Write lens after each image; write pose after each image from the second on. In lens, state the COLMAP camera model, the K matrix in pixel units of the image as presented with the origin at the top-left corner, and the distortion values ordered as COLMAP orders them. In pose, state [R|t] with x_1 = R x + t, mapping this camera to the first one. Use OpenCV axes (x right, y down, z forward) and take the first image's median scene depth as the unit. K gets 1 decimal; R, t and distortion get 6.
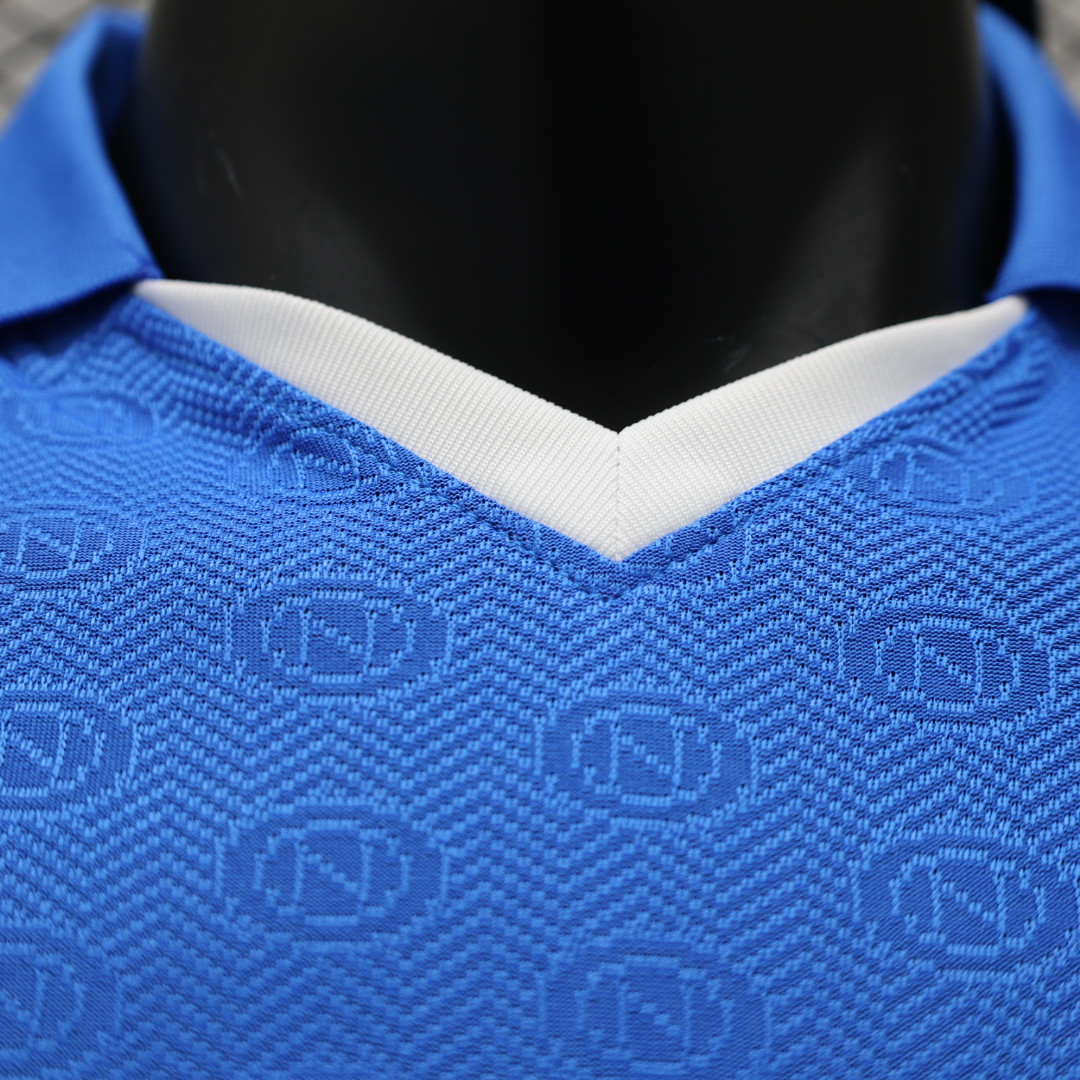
lens RADIAL K [[1803.7, 0, 536.3], [0, 1803.7, 538.8], [0, 0, 1]] dist [0.006157, 0.000000]
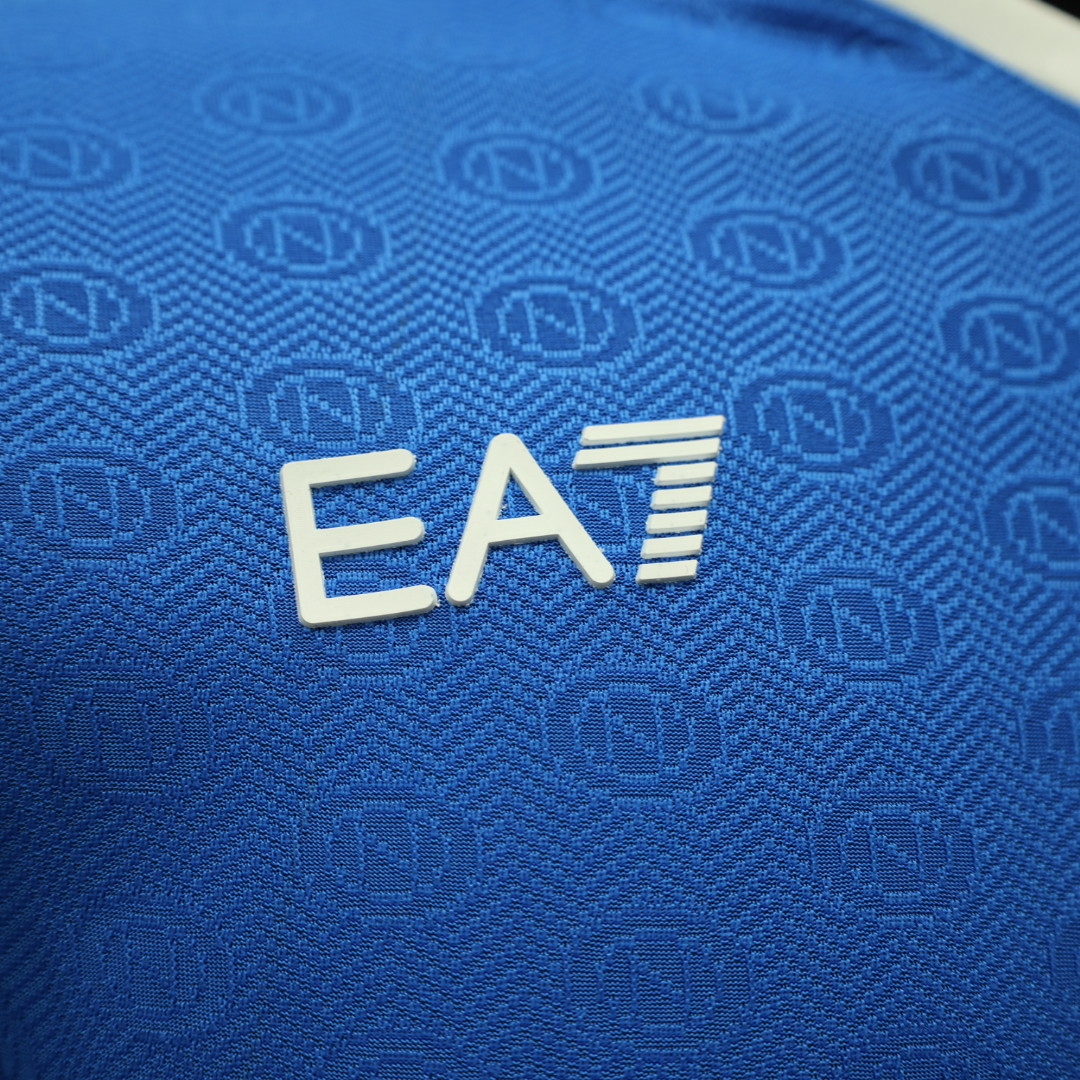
lens RADIAL K [[1803.7, 0, 539.5], [0, 1803.7, 541.5], [0, 0, 1]] dist [0.006157, 0.000000]
pose [[0.972507, 0.001596, 0.232869, -0.656762], [-0.015347, 0.998242, 0.057249, 0.227181], [-0.232368, -0.059249, 0.970822, -0.178010]]
